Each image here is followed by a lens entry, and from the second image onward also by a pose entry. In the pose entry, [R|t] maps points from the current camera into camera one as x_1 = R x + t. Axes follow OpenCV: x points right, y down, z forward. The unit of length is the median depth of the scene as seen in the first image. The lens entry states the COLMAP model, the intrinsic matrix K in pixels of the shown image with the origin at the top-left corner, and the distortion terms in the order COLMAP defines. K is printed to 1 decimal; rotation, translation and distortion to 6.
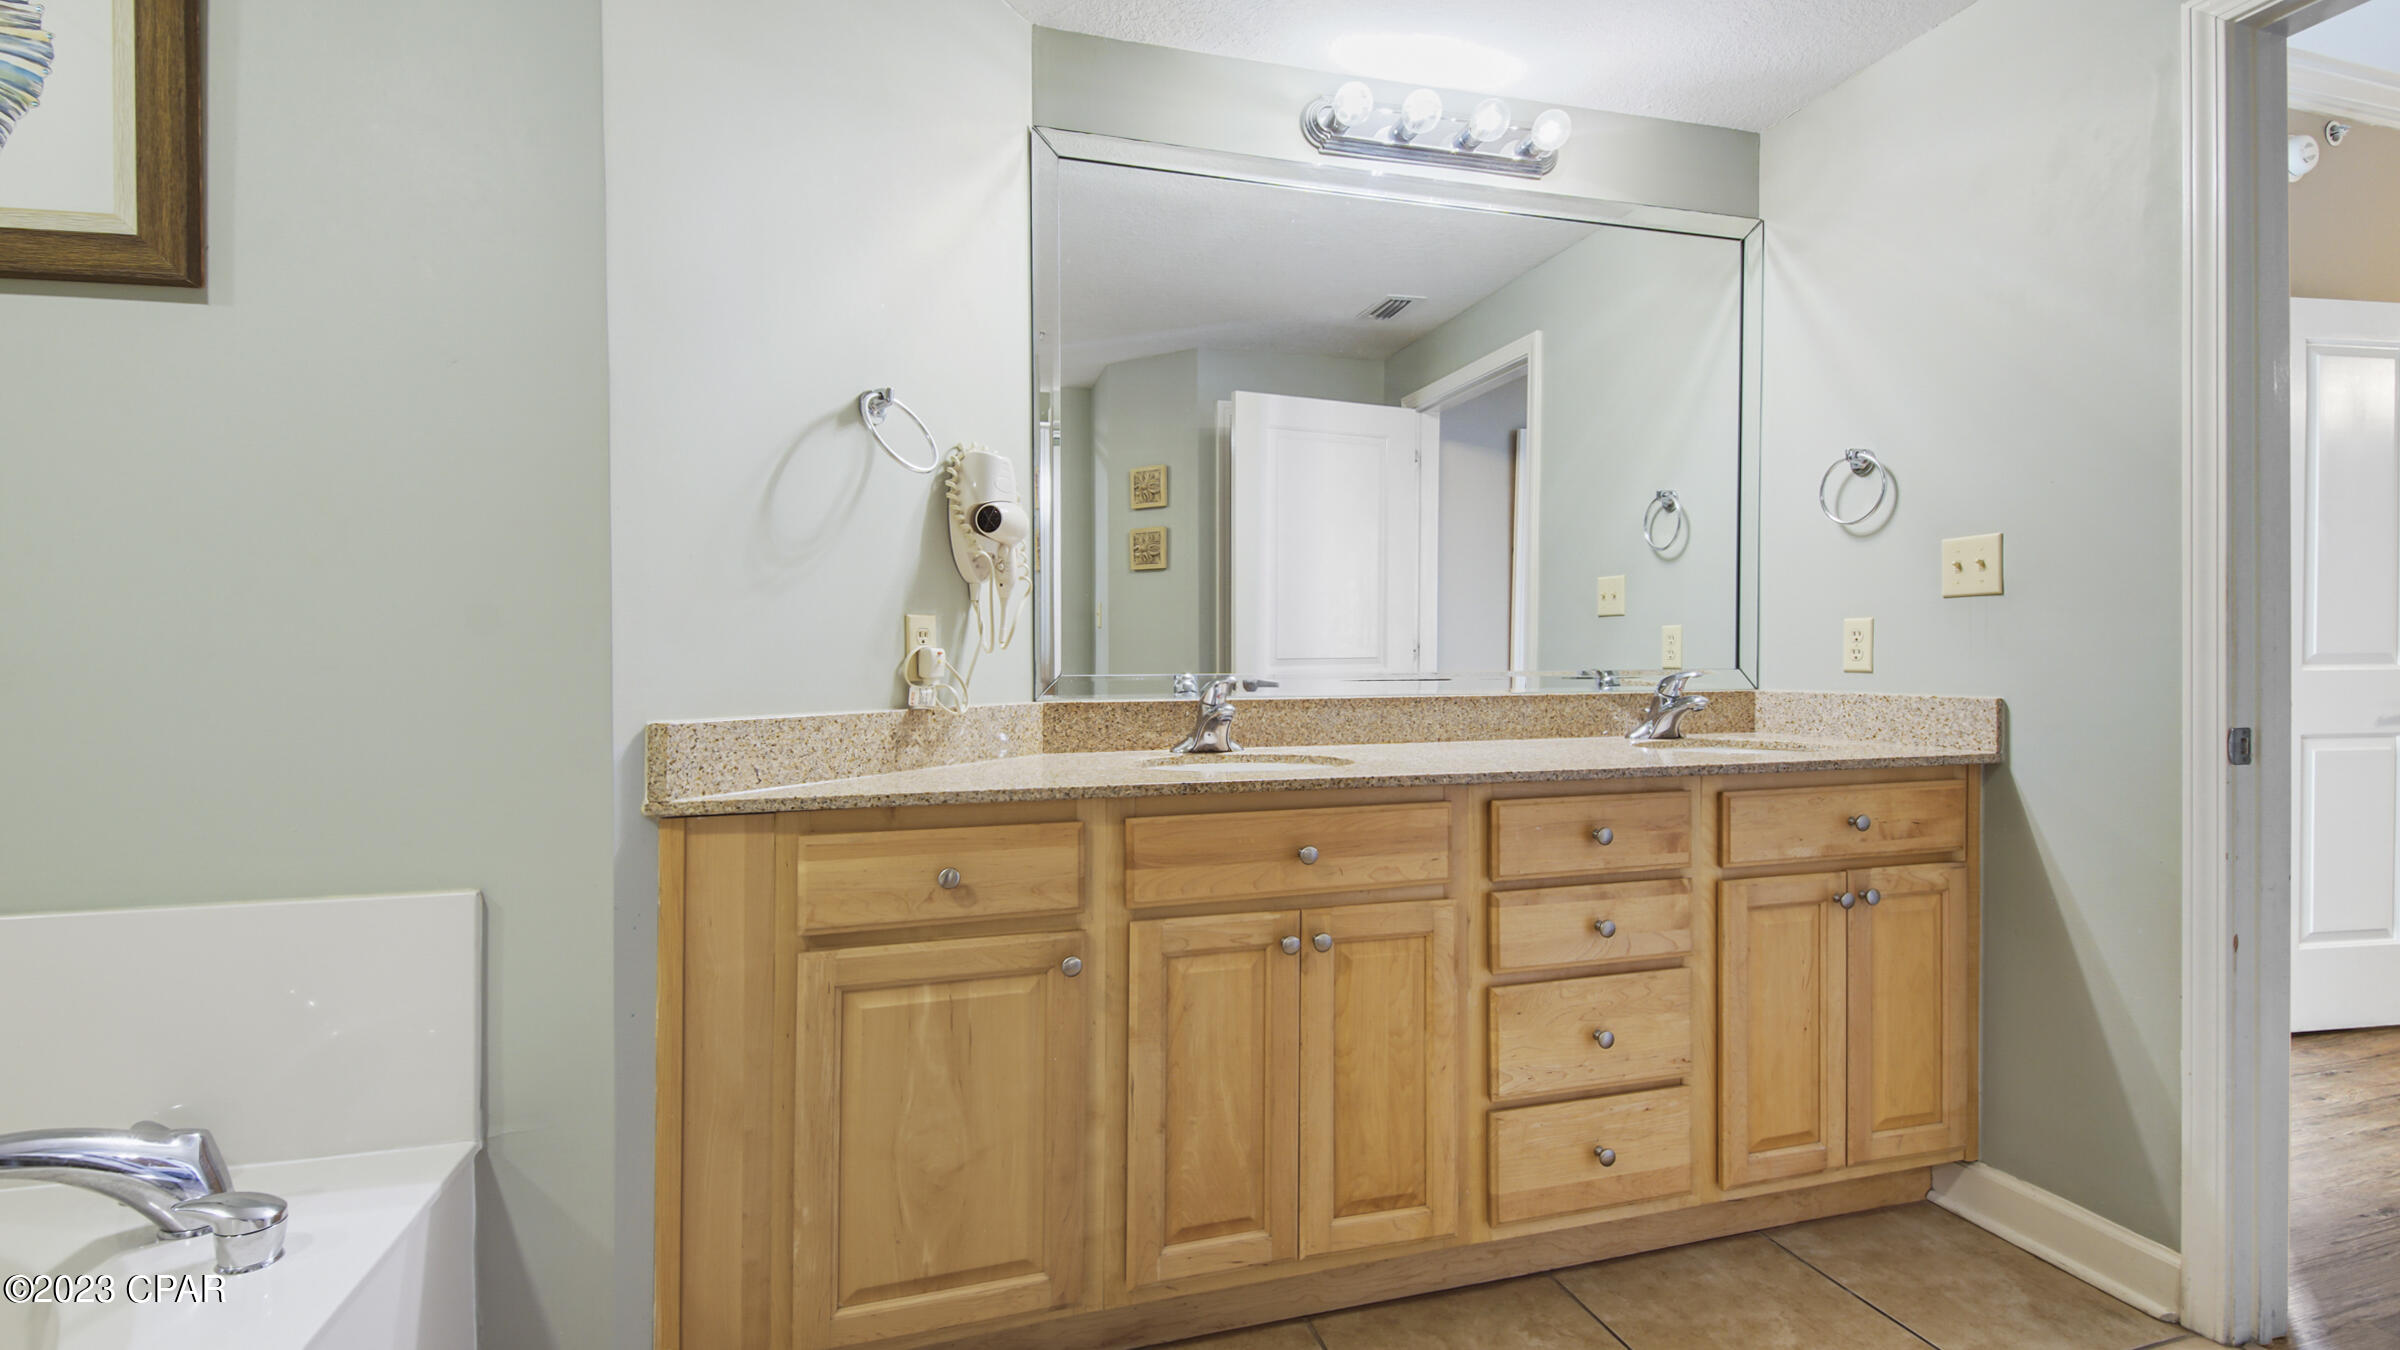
lens RADIAL K [[1067.7, 0, 1200.0], [0, 1067.7, 675.0], [0, 0, 1]] dist [0.034489, -0.017822]
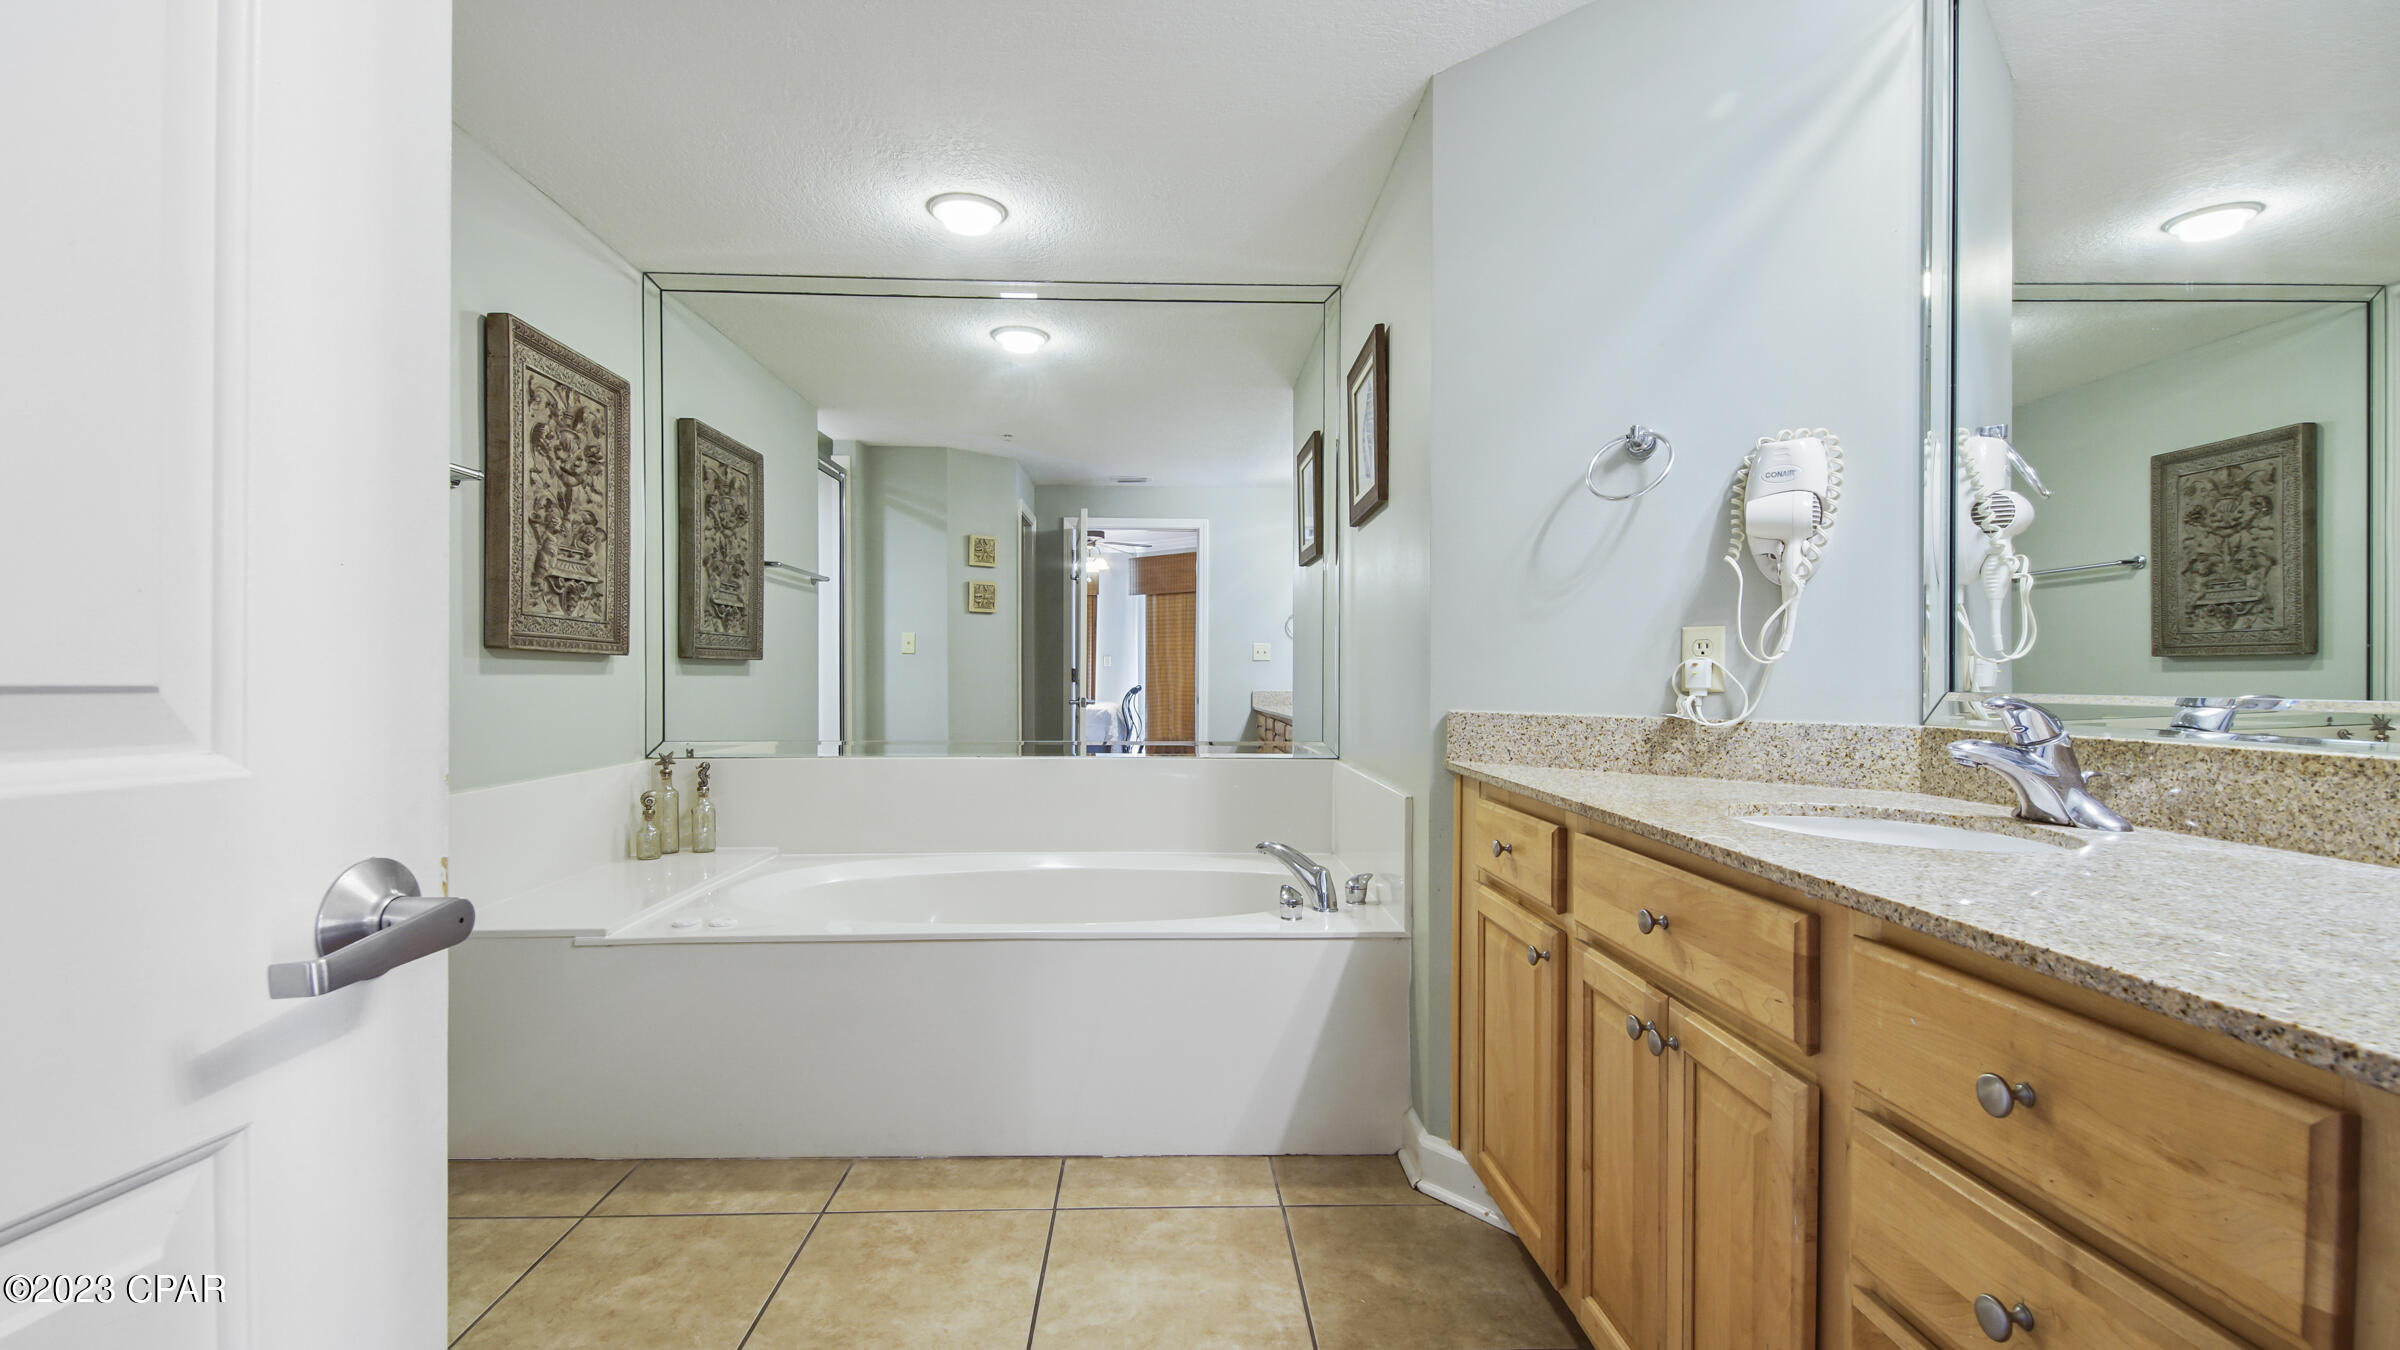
lens RADIAL K [[1067.7, 0, 1200.0], [0, 1067.7, 675.0], [0, 0, 1]] dist [0.034489, -0.017822]
pose [[-0.235420, 0.002865, -0.971889, 0.862621], [-0.016432, 0.999841, 0.006927, -0.009330], [0.971755, 0.017601, -0.235336, 0.806925]]
